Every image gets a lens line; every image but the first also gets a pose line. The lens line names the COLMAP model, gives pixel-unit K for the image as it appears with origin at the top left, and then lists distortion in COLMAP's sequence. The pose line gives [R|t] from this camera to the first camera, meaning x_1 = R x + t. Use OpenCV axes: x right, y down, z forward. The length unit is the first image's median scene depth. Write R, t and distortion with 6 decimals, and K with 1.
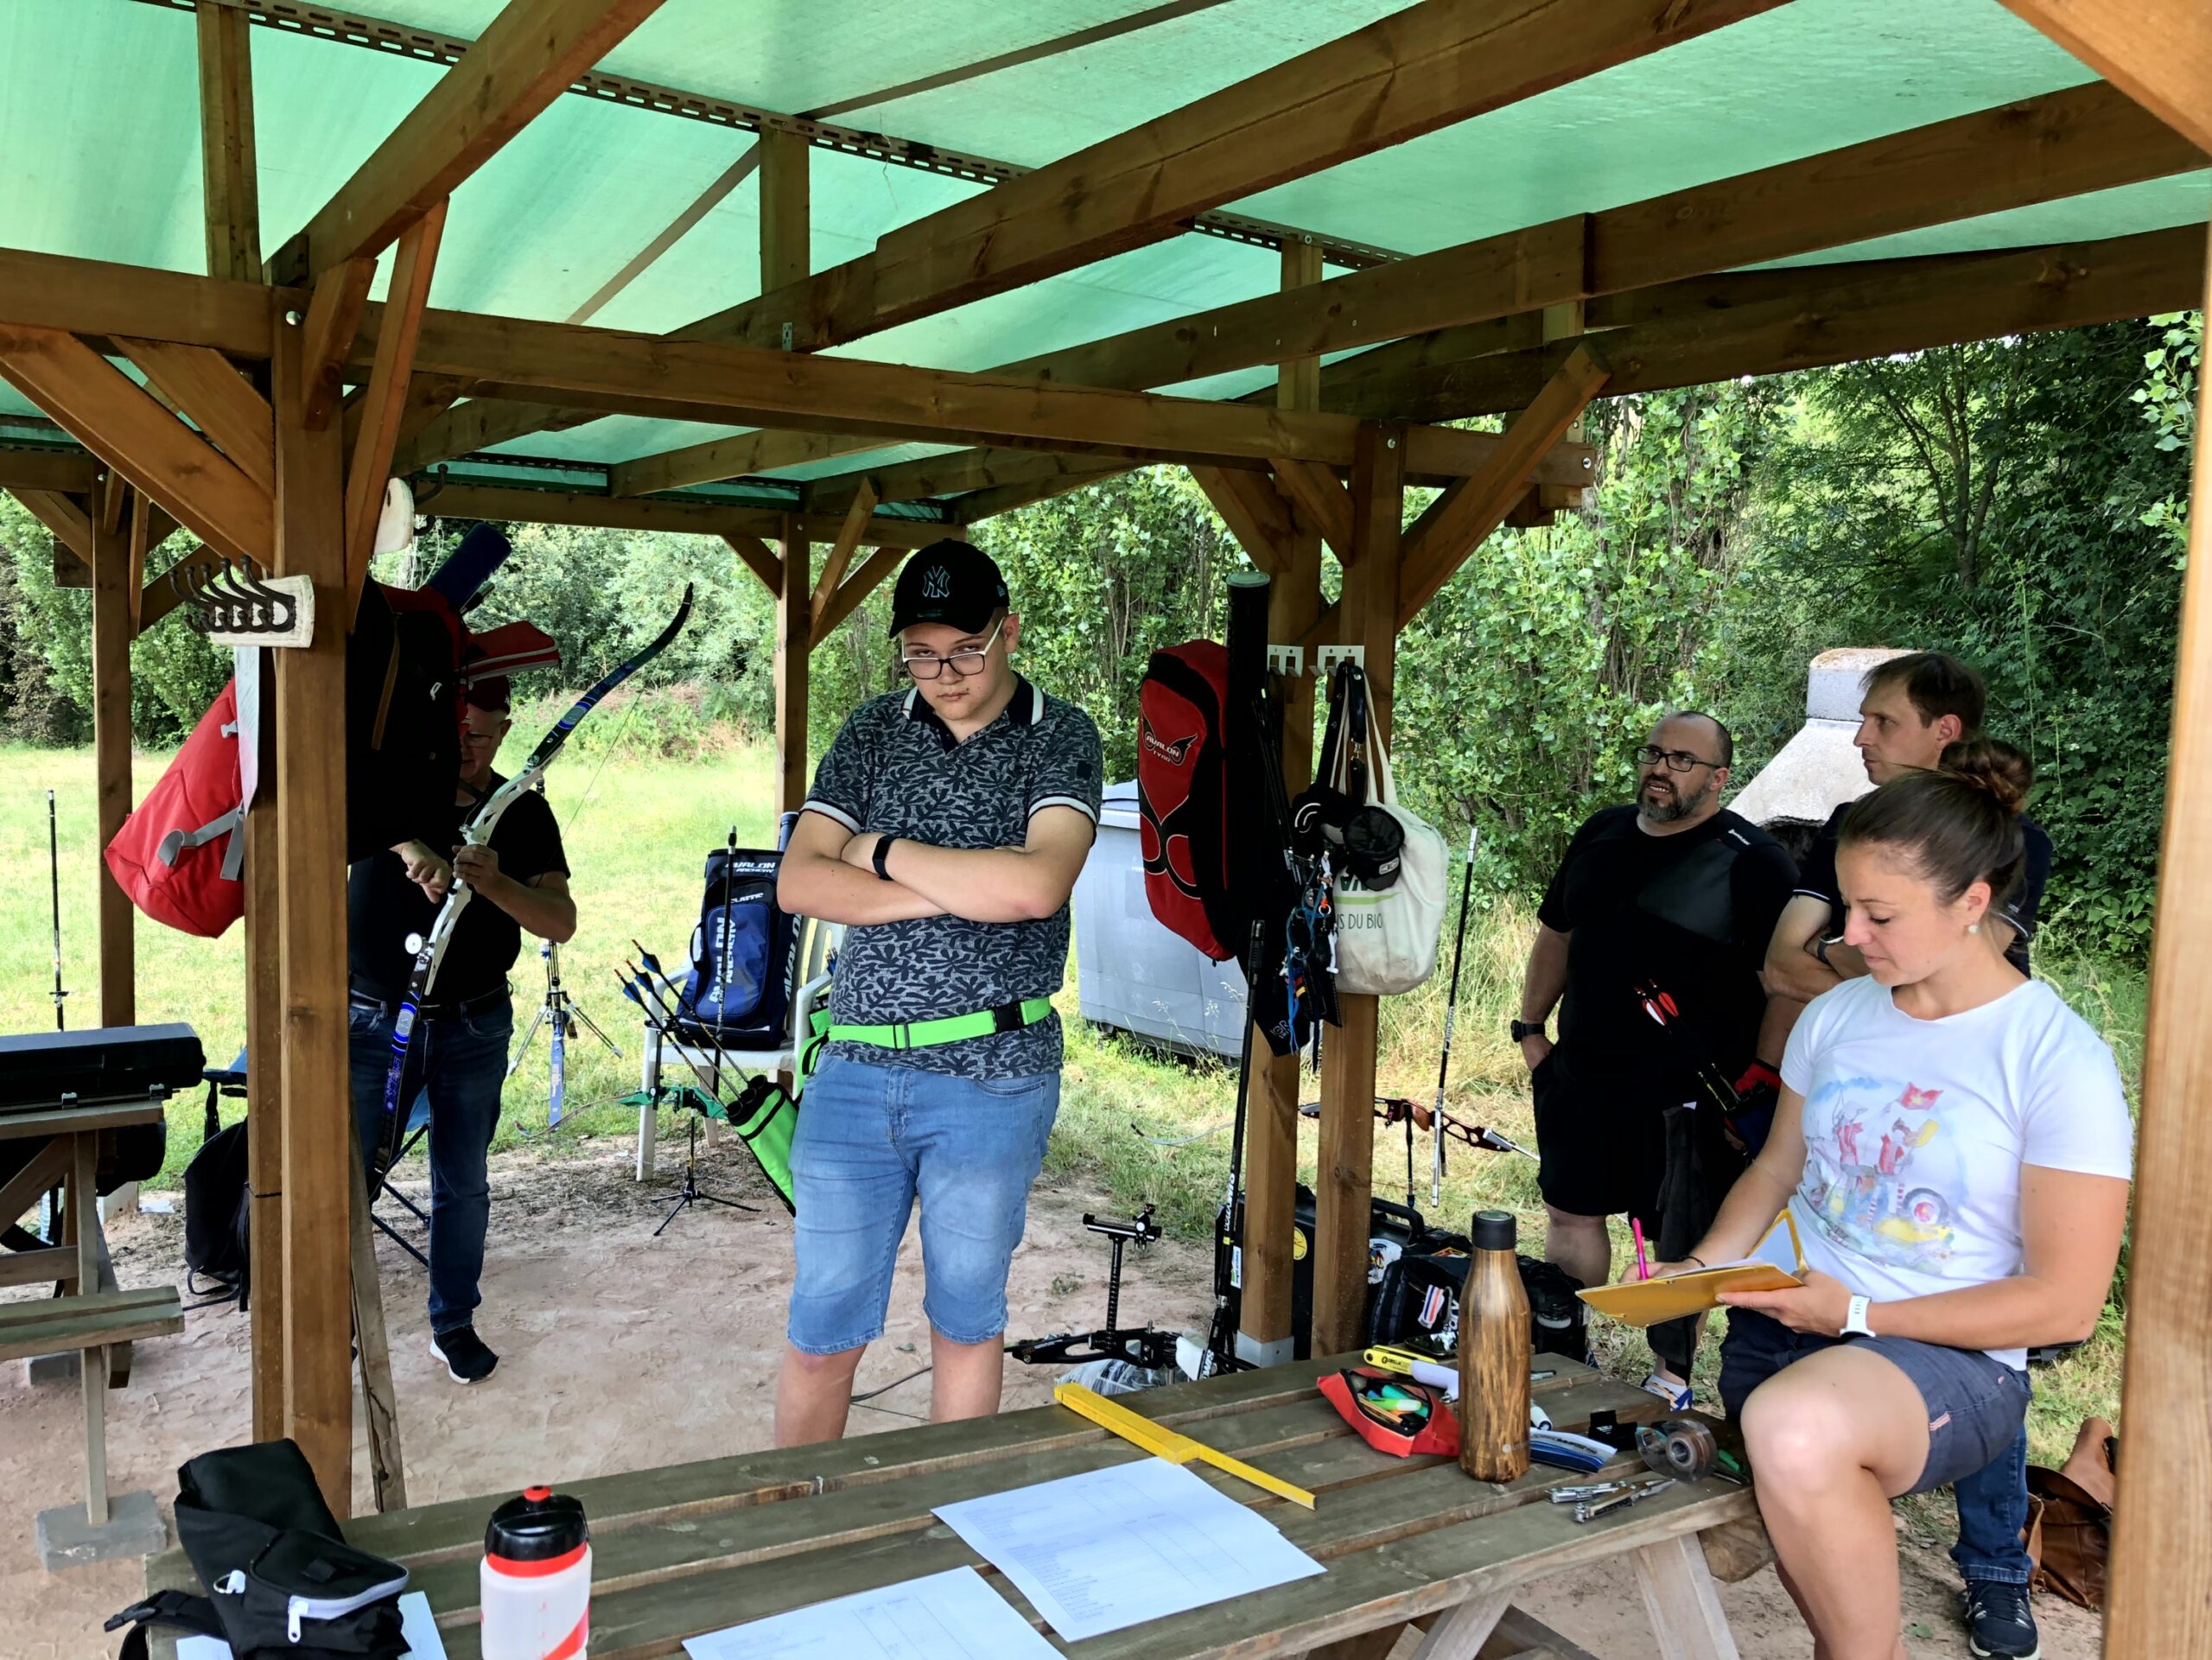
lens RADIAL K [[1836.9, 0, 1099.8], [0, 1836.9, 833.5], [0, 0, 1]] dist [0.022317, 0.001443]
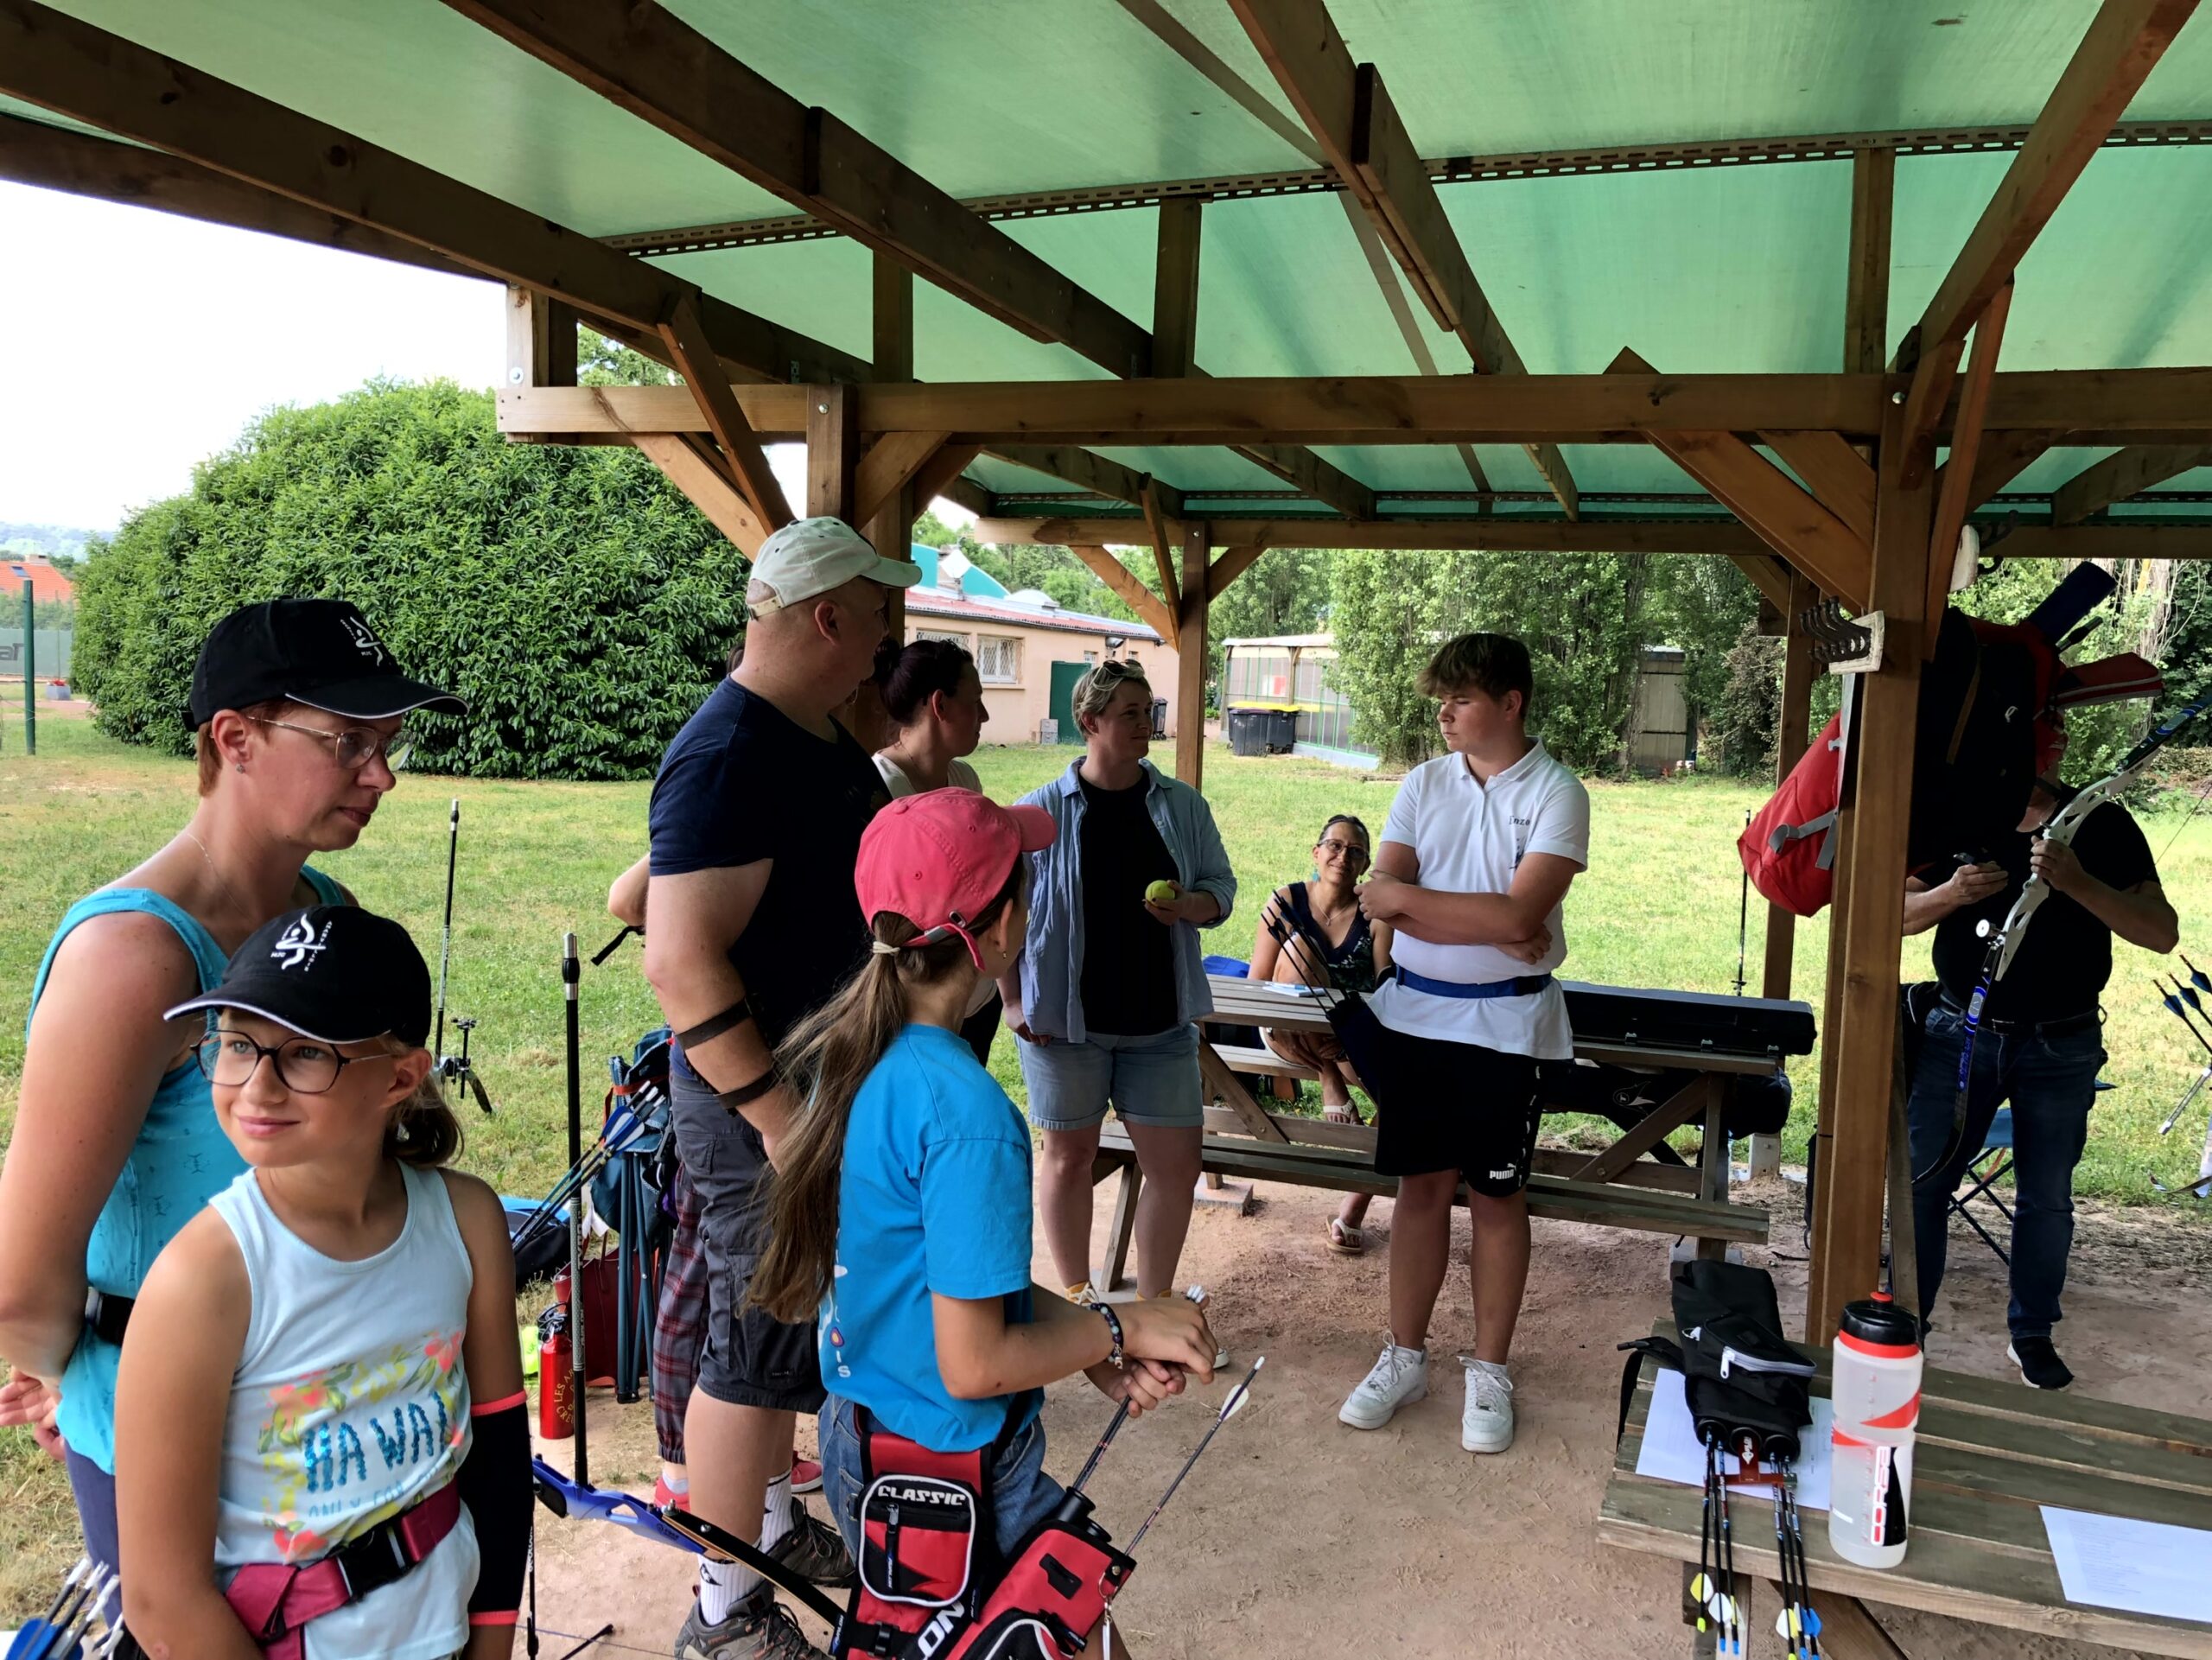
lens RADIAL K [[1836.9, 0, 1112.9], [0, 1836.9, 827.6], [0, 0, 1]] dist [0.022317, 0.001443]
pose [[0.641338, 0.060244, -0.764890, 0.146759], [-0.085004, 0.996355, 0.007201, 0.028867], [0.762536, 0.060400, 0.644121, -0.123786]]
